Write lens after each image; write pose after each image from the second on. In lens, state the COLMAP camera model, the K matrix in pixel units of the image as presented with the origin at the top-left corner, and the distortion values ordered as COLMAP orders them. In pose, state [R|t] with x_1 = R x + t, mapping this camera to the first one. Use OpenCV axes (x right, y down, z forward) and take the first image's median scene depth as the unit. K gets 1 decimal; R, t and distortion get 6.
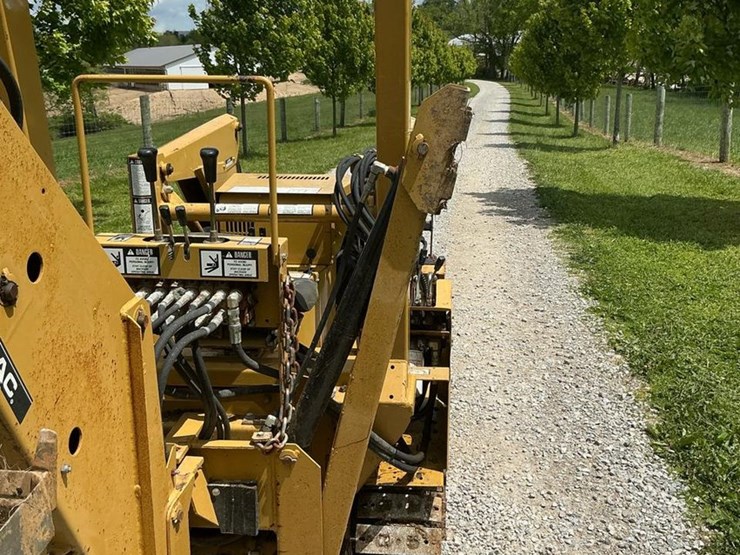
lens RADIAL K [[812.2, 0, 371.7], [0, 812.2, 274.4], [0, 0, 1]] dist [0.147777, -0.338705]
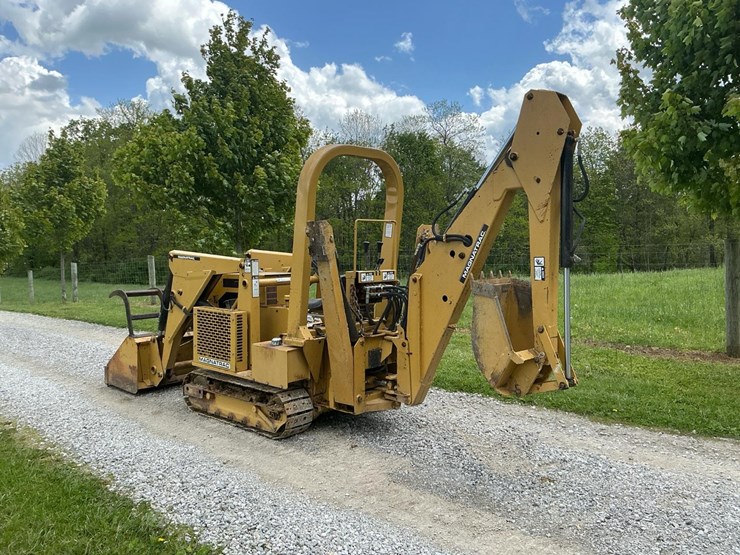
lens RADIAL K [[610.2, 0, 370.0], [0, 610.2, 277.5], [0, 0, 1]] dist [0.110830, -0.220830]
pose [[0.599309, -0.042154, 0.799407, -1.272980], [0.209958, 0.971931, -0.106152, 0.139236], [-0.772493, 0.231460, 0.591338, -0.226261]]
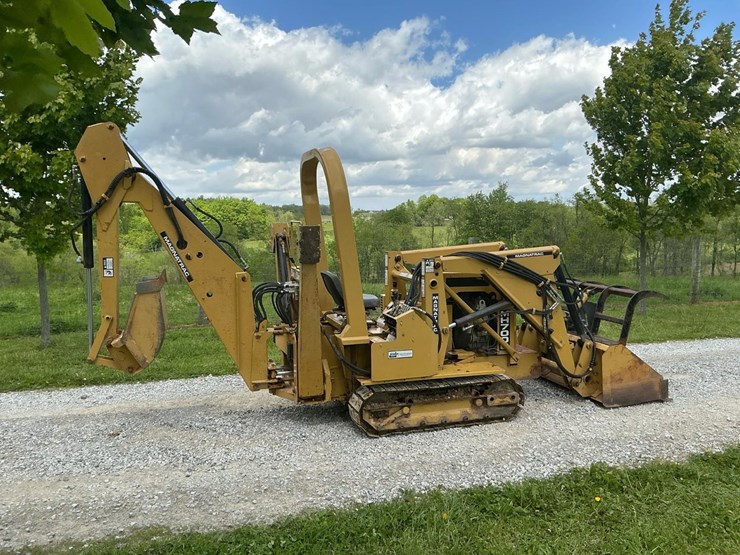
lens RADIAL K [[610.2, 0, 370.0], [0, 610.2, 277.5], [0, 0, 1]] dist [0.110830, -0.220830]
pose [[0.396151, 0.097790, -0.912963, 1.307277], [-0.232692, 0.972545, 0.003202, -0.048529], [0.888211, 0.211170, 0.408030, 0.142140]]
